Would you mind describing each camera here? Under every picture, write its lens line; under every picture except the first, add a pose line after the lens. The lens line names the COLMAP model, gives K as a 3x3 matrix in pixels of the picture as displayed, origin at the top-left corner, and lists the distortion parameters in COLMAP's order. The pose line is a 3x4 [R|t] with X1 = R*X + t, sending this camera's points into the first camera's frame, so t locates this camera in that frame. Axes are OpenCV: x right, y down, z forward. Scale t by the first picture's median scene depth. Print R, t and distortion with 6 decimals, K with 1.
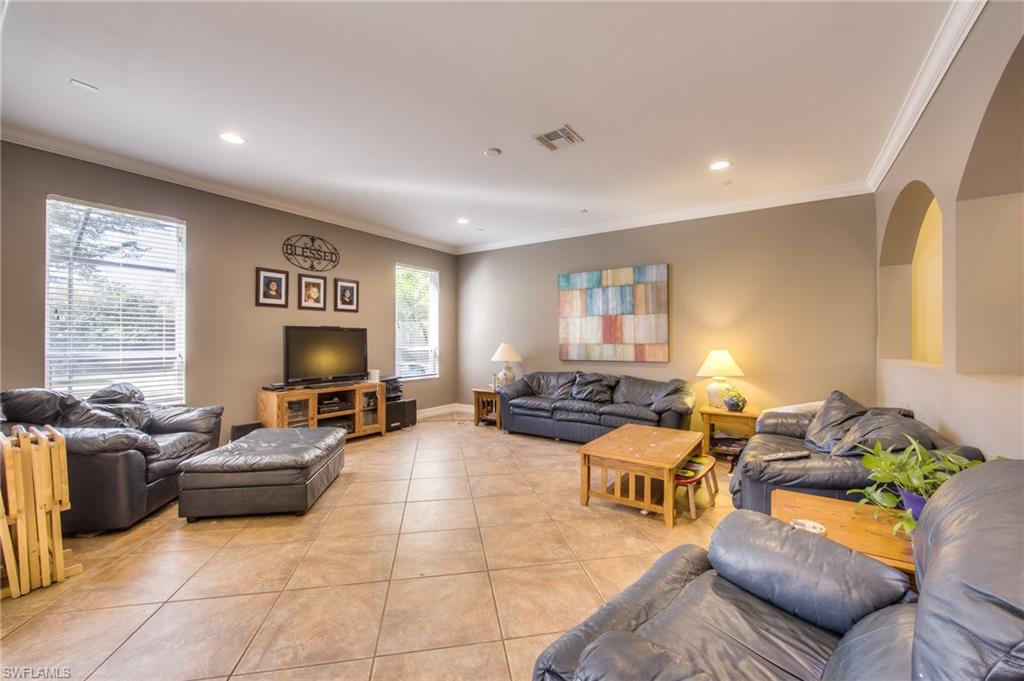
lens RADIAL K [[403.7, 0, 511.9], [0, 403.7, 341.5], [0, 0, 1]] dist [-0.009341, 0.000842]
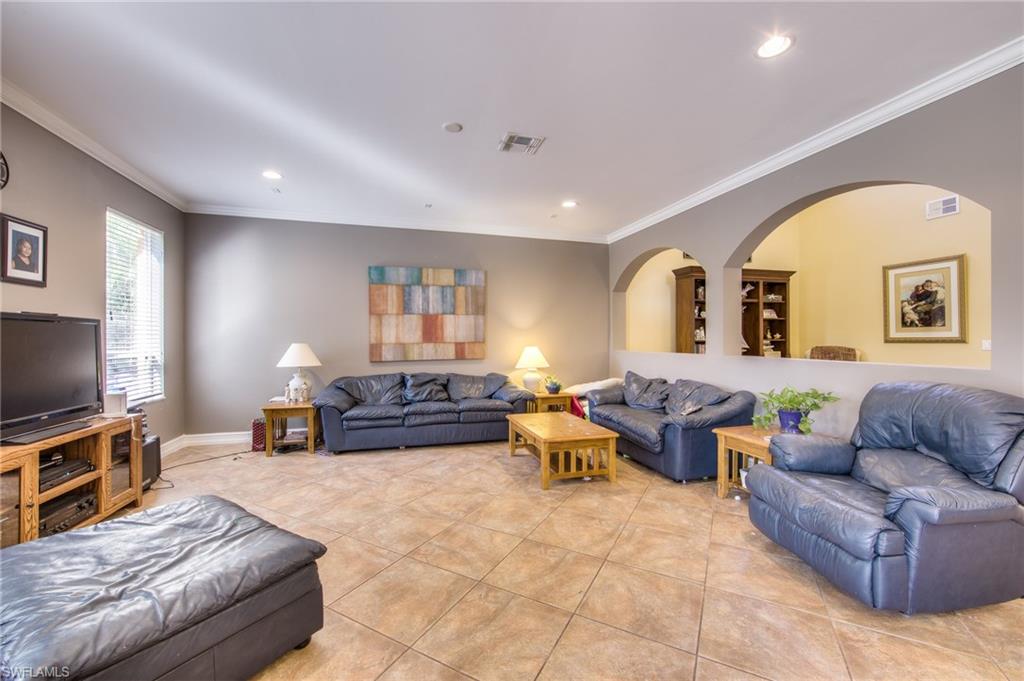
lens RADIAL K [[403.7, 0, 519.0], [0, 403.7, 339.5], [0, 0, 1]] dist [-0.009341, 0.000842]
pose [[0.632522, -0.003669, 0.774534, -0.403825], [0.006683, 0.999977, -0.000721, -0.000144], [-0.774514, 0.005632, 0.632532, 0.205091]]
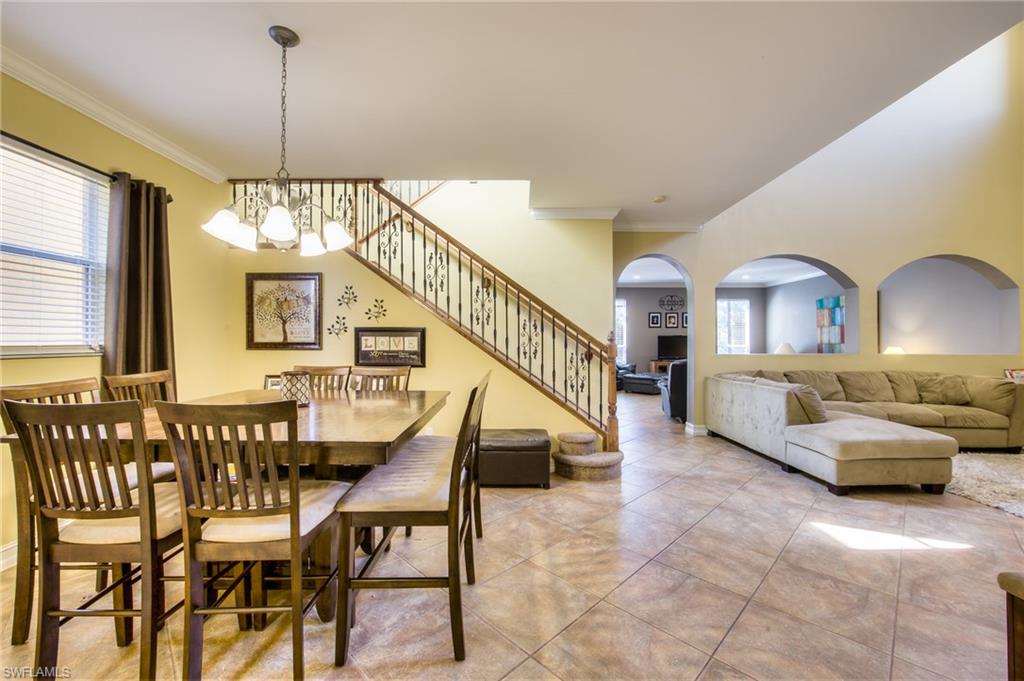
lens RADIAL K [[403.7, 0, 509.2], [0, 403.7, 339.7], [0, 0, 1]] dist [-0.009341, 0.000842]
pose [[0.550257, -0.005004, -0.834981, 0.850028], [-0.001624, 0.999974, -0.007062, 0.005260], [0.834994, 0.005242, 0.550234, -0.963330]]
